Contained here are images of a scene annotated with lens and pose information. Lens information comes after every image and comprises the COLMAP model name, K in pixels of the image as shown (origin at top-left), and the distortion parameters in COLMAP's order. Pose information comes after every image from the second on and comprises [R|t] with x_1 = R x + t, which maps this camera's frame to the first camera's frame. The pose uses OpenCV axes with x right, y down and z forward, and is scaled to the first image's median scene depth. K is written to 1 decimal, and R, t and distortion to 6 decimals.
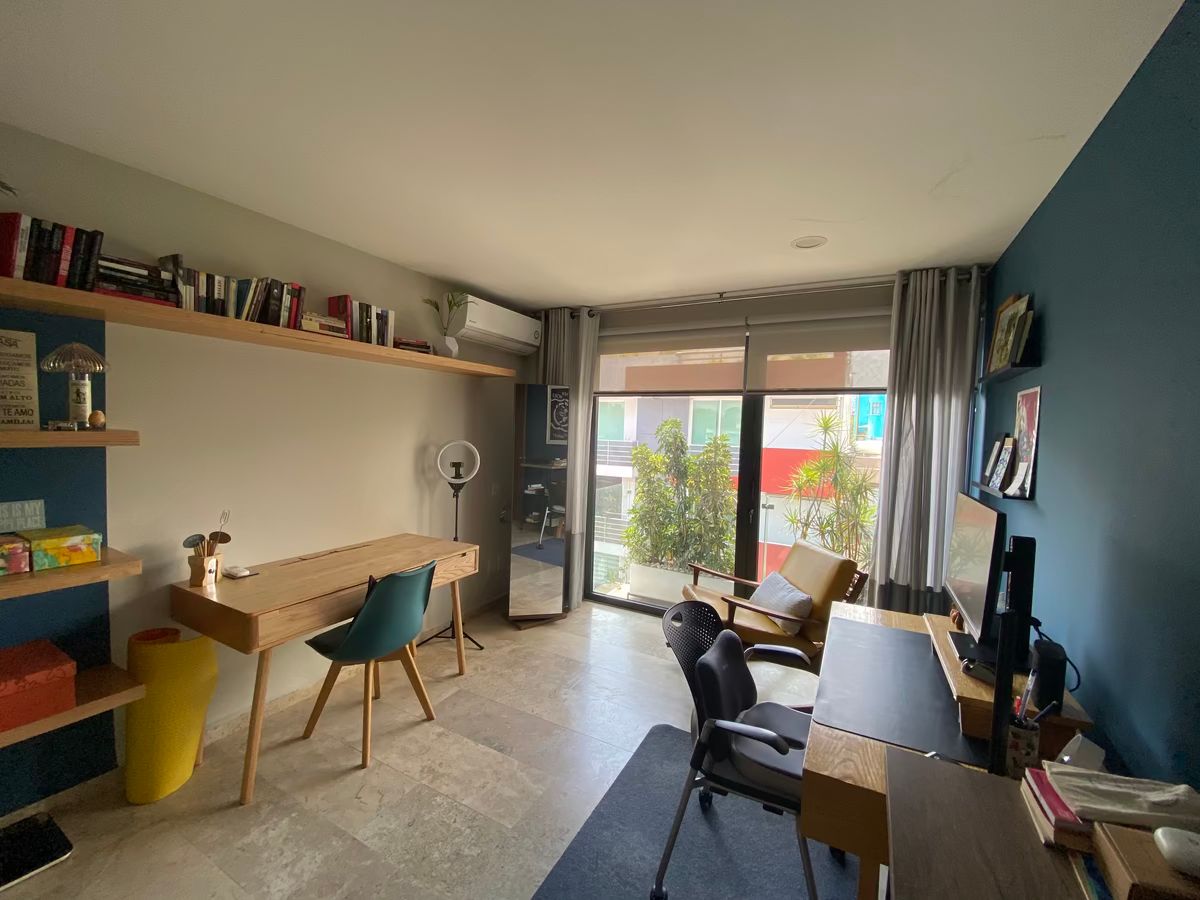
lens RADIAL K [[483.7, 0, 597.9], [0, 483.7, 446.0], [0, 0, 1]] dist [0.042830, -0.029110]
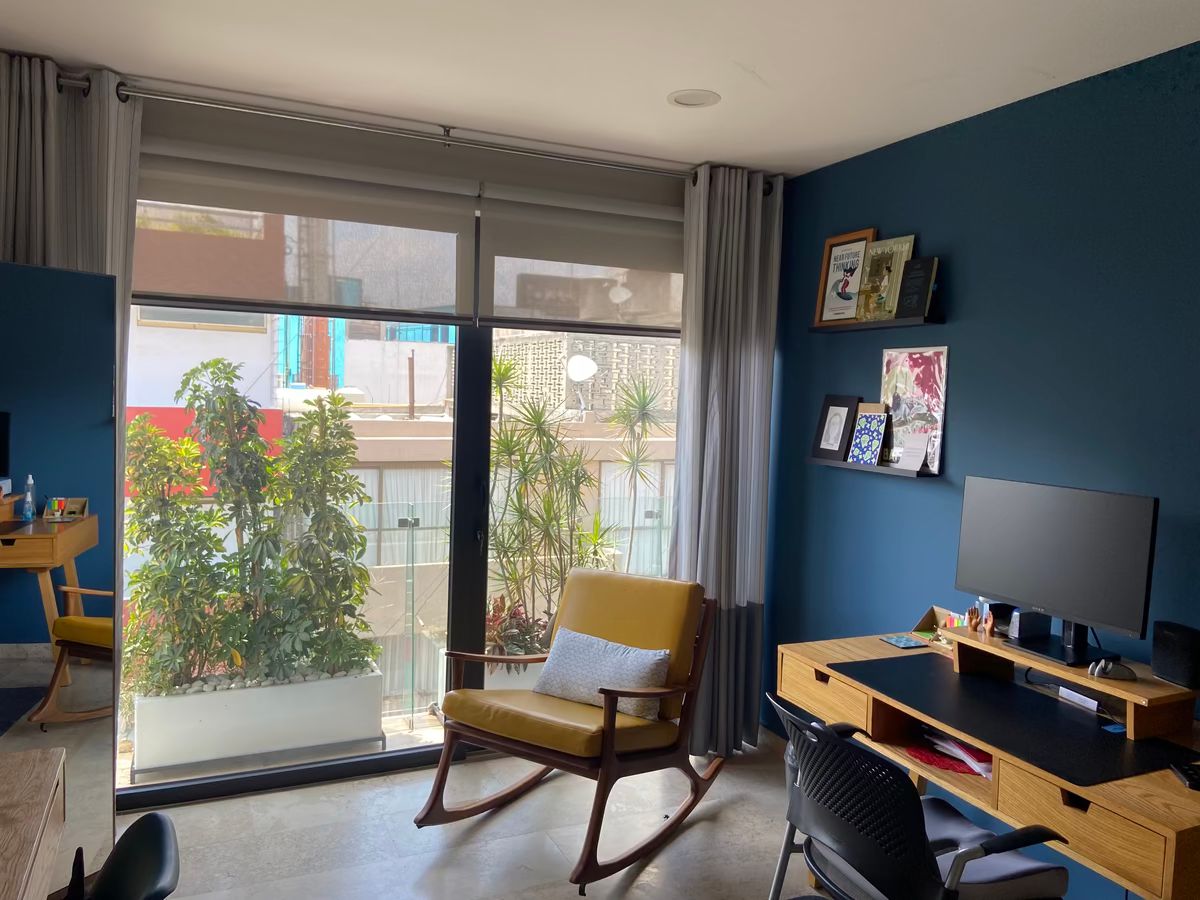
lens RADIAL K [[908.9, 0, 594.3], [0, 908.9, 439.9], [0, 0, 1]] dist [0.101733, -0.114309]
pose [[0.617507, -0.054193, 0.784697, -0.457969], [0.017965, 0.998335, 0.054810, -0.032929], [-0.786360, -0.019748, 0.617452, 0.275976]]
